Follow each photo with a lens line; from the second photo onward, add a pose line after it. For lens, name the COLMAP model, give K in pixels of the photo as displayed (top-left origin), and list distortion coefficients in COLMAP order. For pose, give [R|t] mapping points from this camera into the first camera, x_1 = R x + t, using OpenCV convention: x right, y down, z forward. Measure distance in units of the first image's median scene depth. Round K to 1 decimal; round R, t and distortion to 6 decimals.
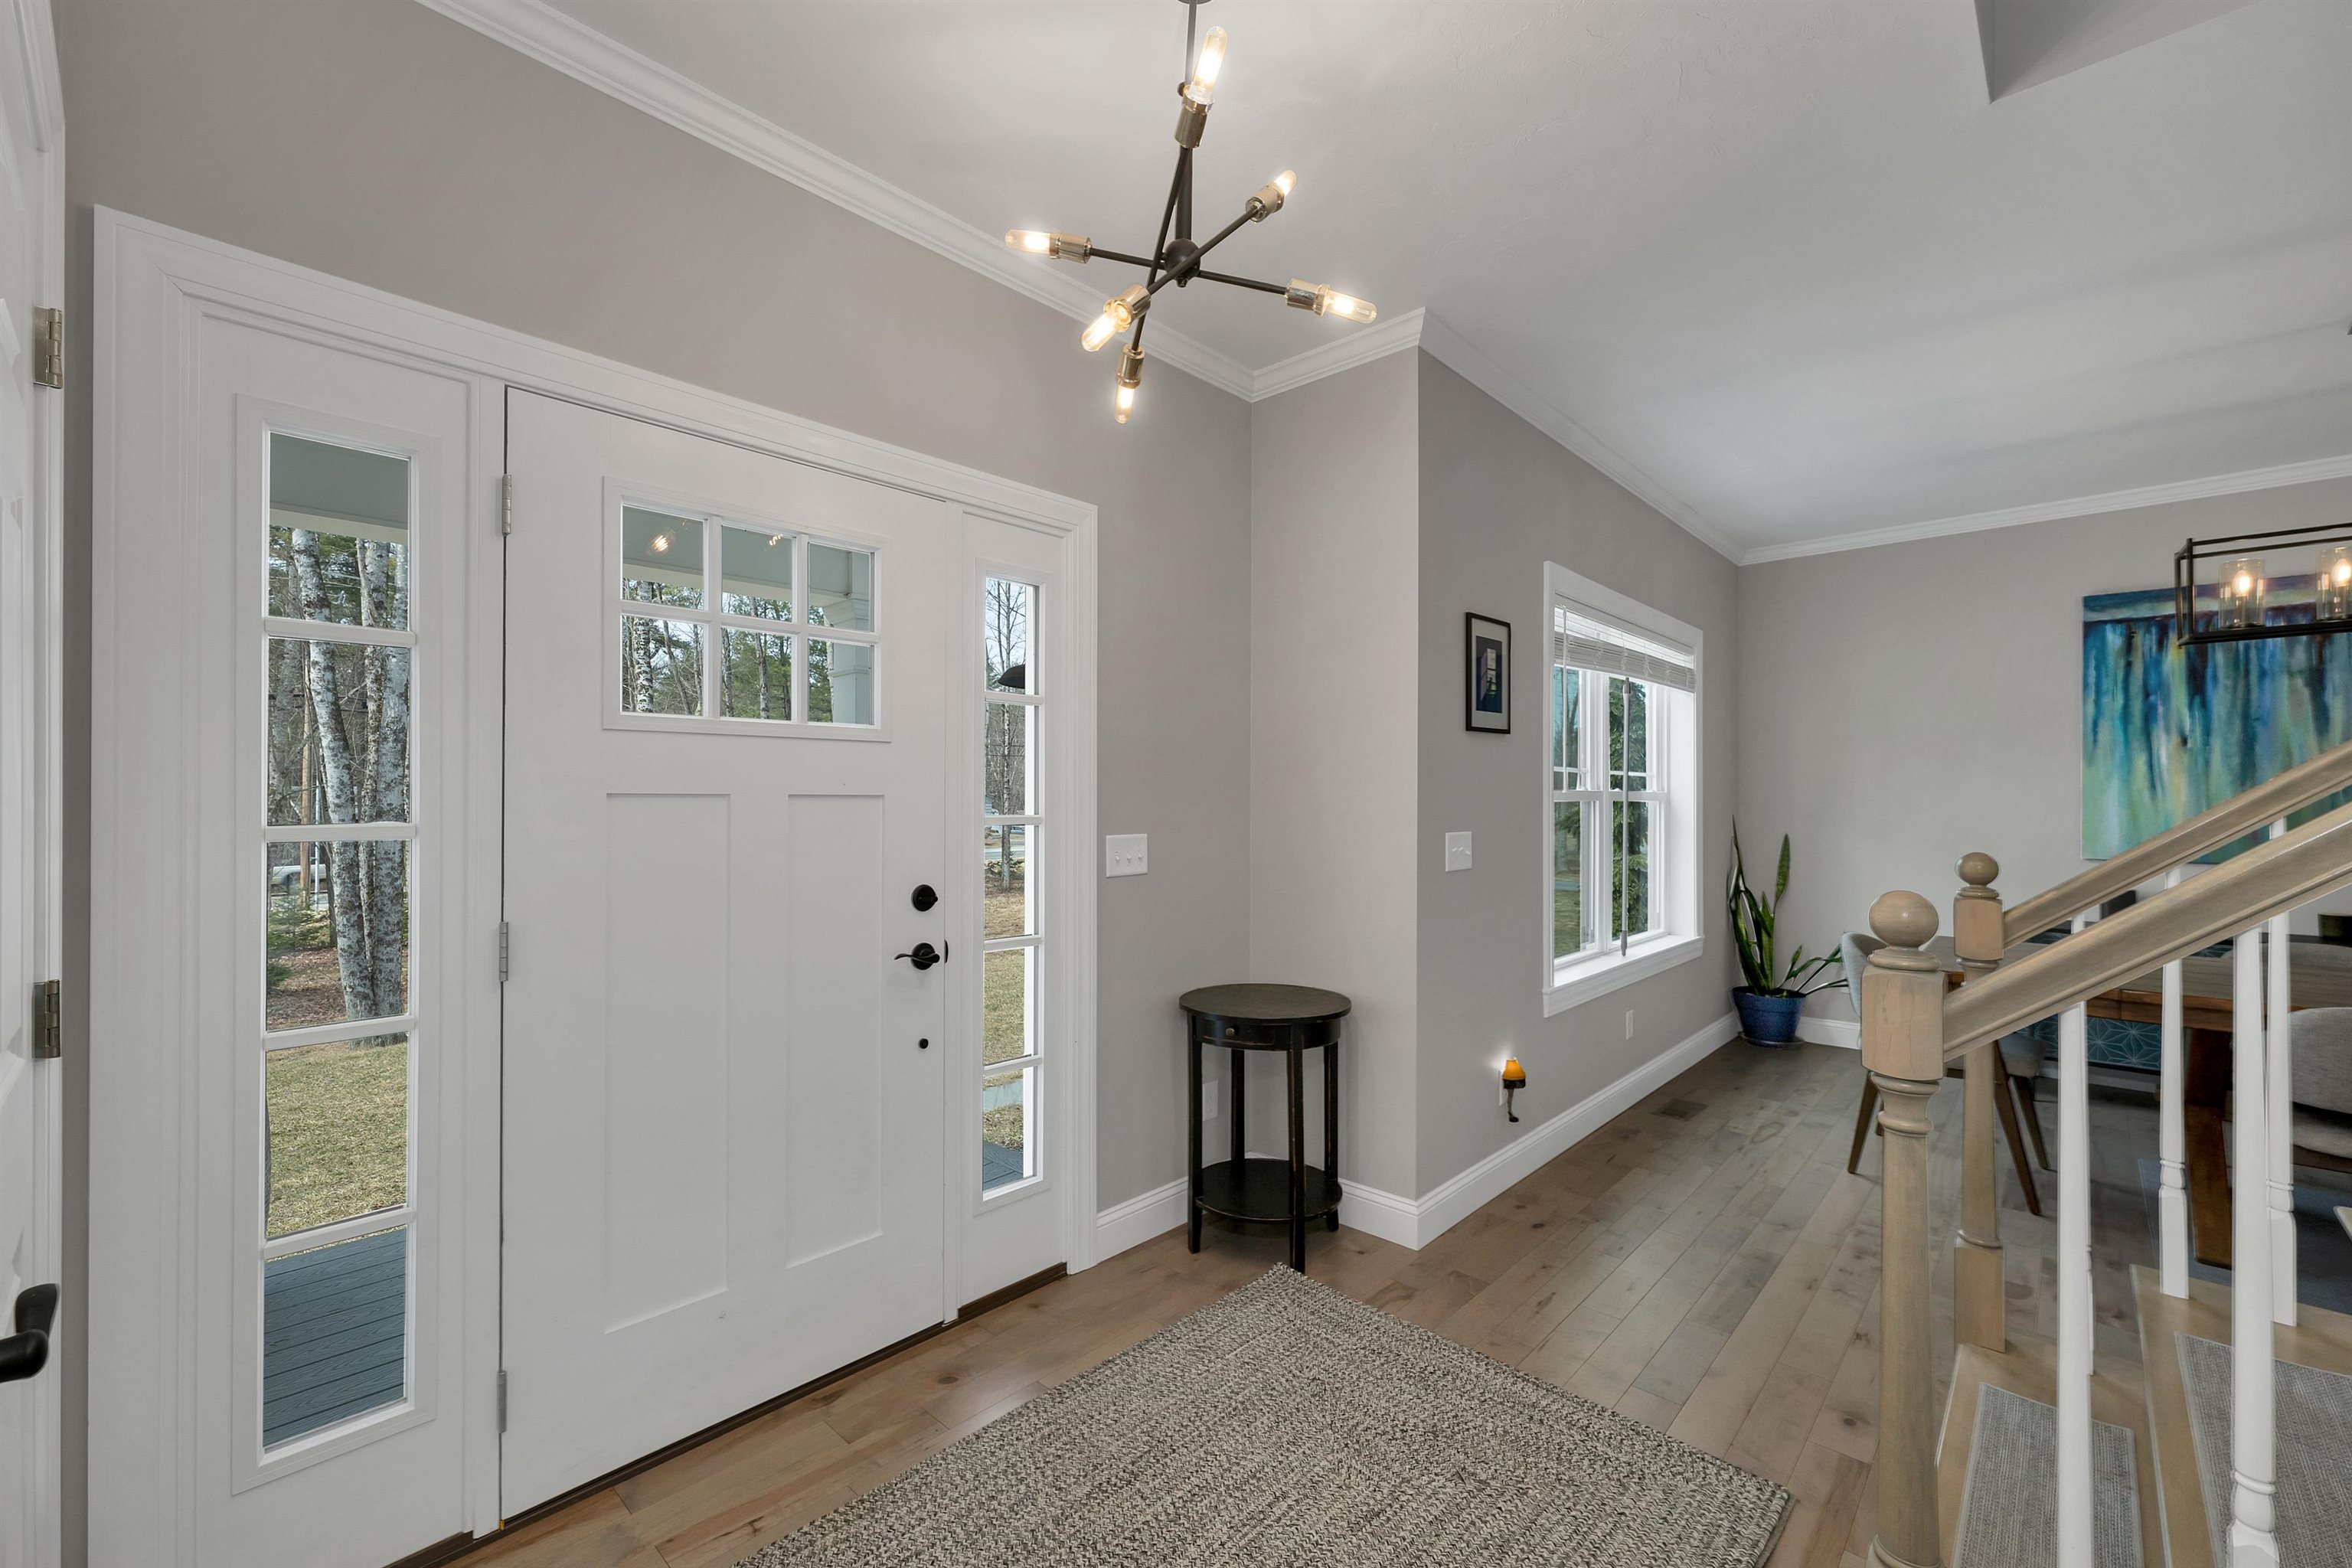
lens RADIAL K [[975.5, 0, 1172.1], [0, 975.5, 792.6], [0, 0, 1]] dist [0.003097, 0.000090]
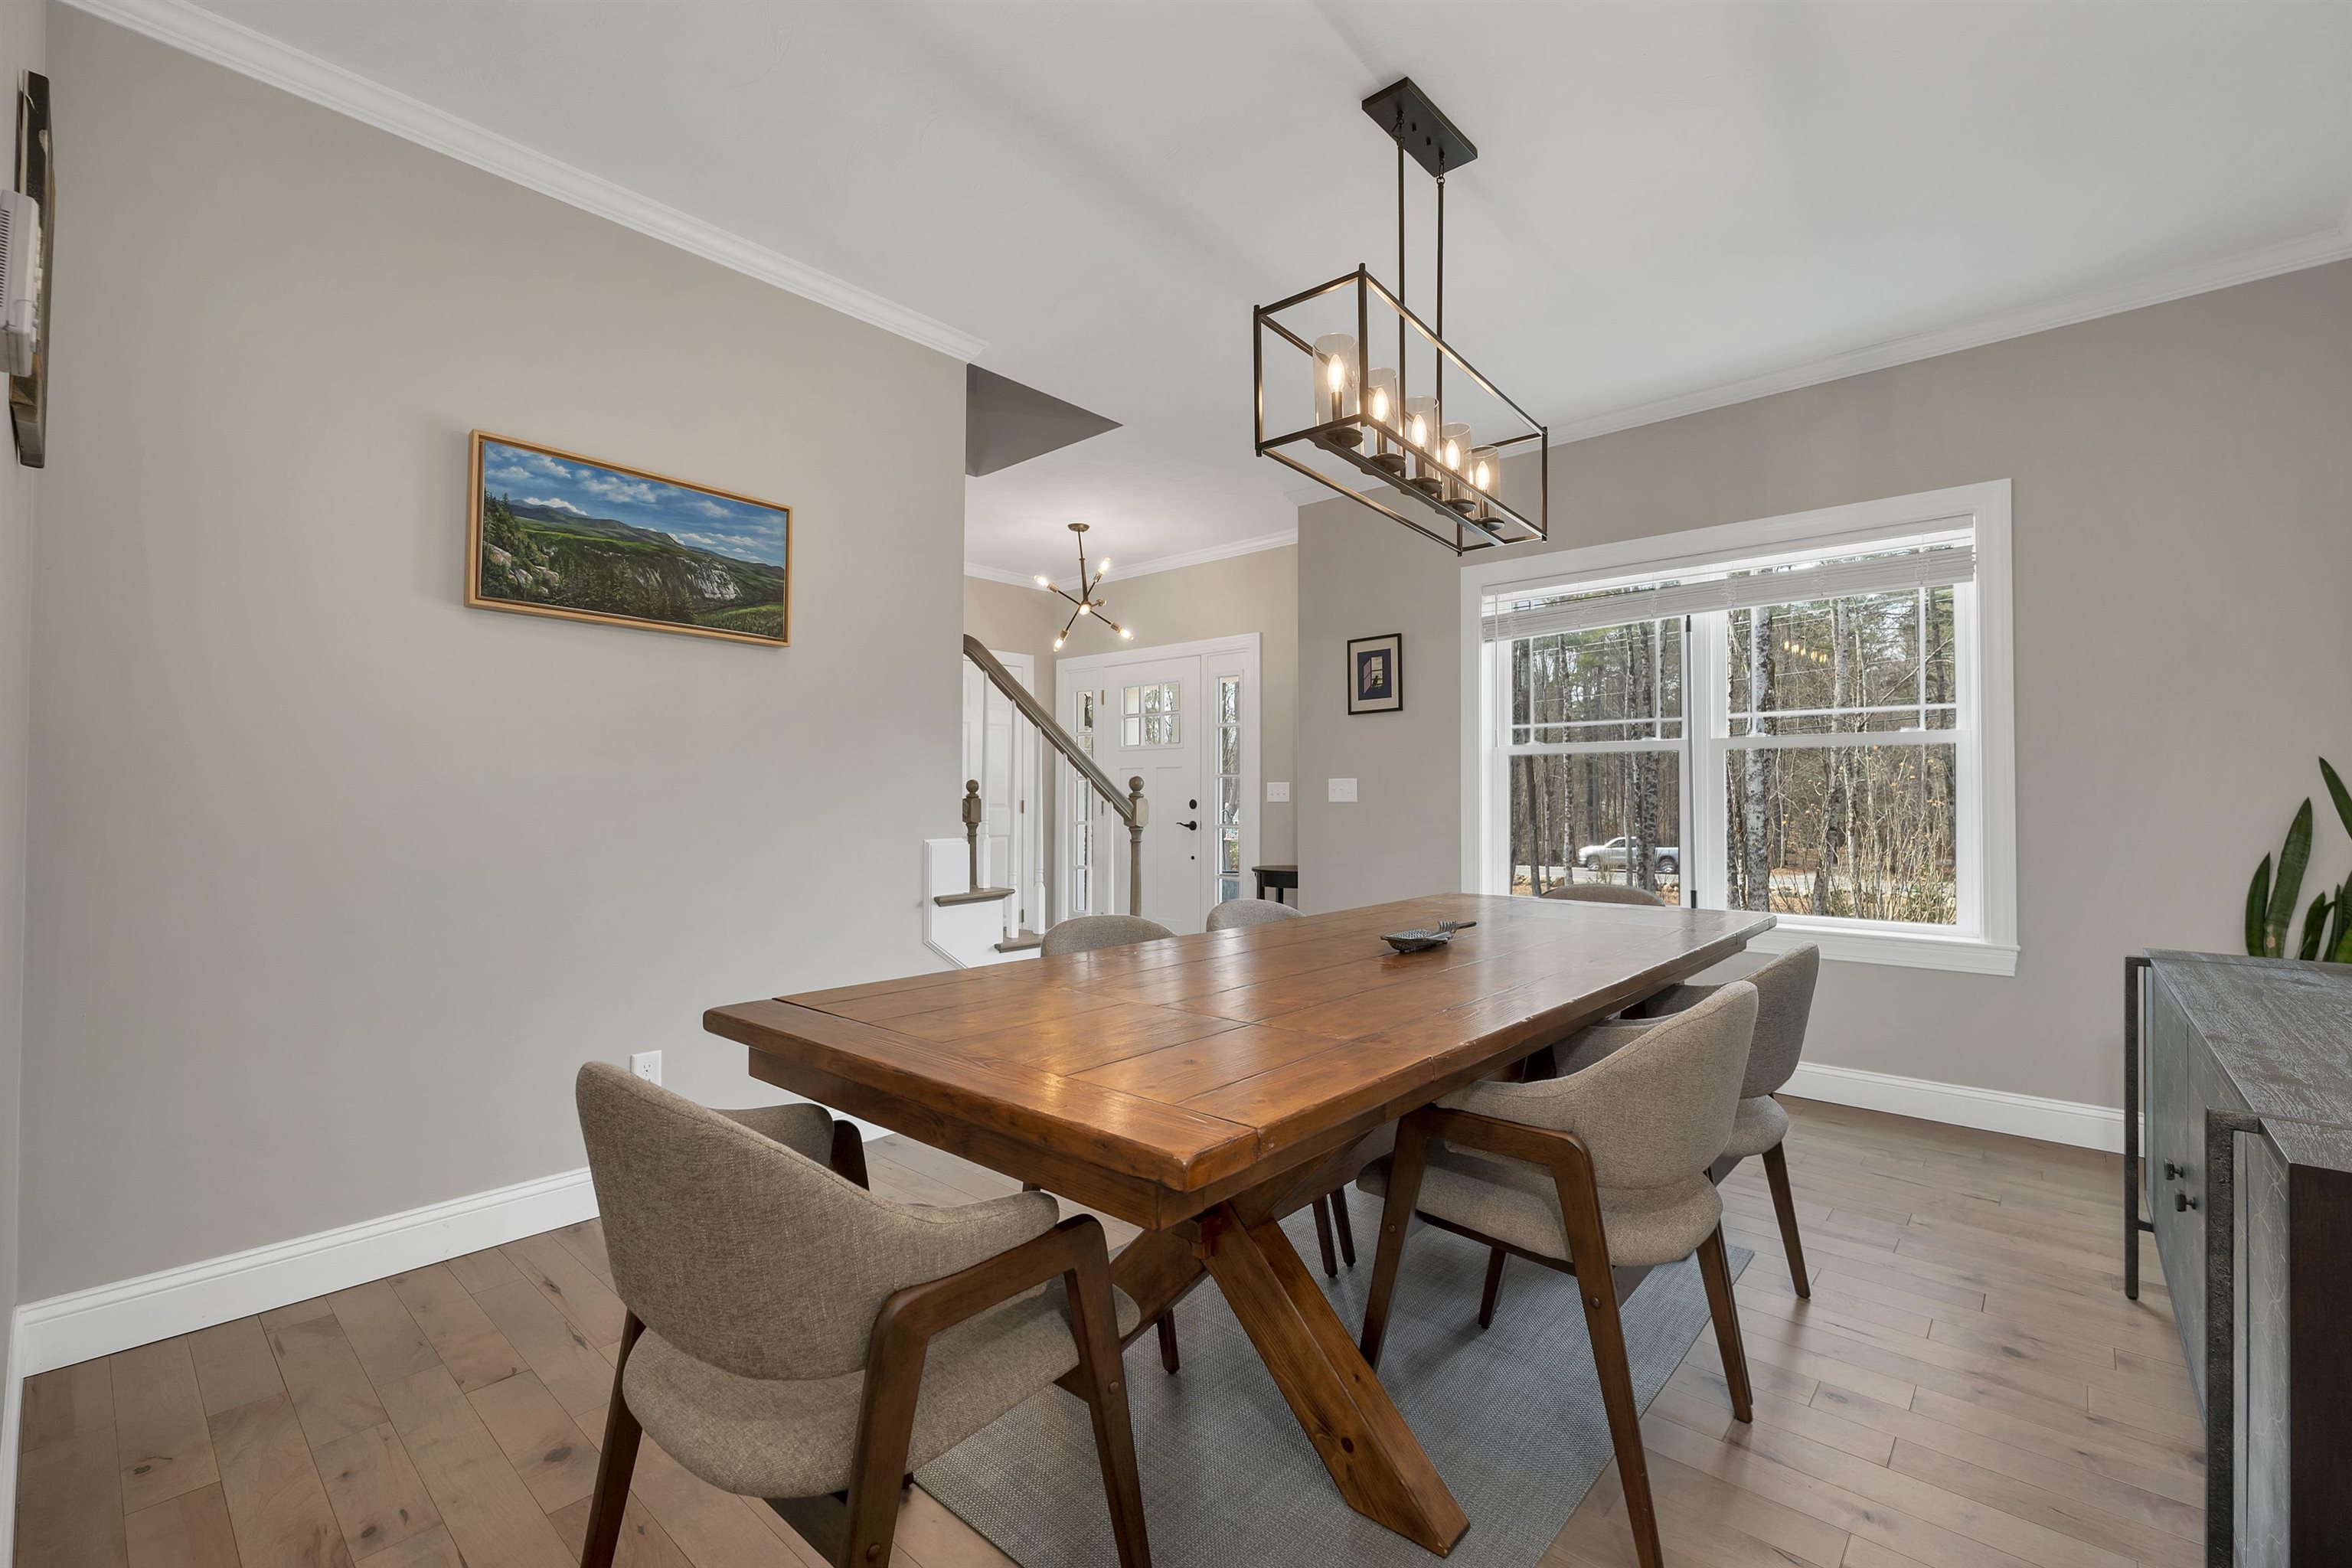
lens RADIAL K [[975.5, 0, 1173.5], [0, 975.5, 789.5], [0, 0, 1]] dist [0.003097, 0.000090]
pose [[0.037275, -0.015869, -0.999179, 1.894626], [0.005675, 0.999861, -0.015668, 0.083398], [0.999289, -0.005086, 0.037360, 0.648661]]
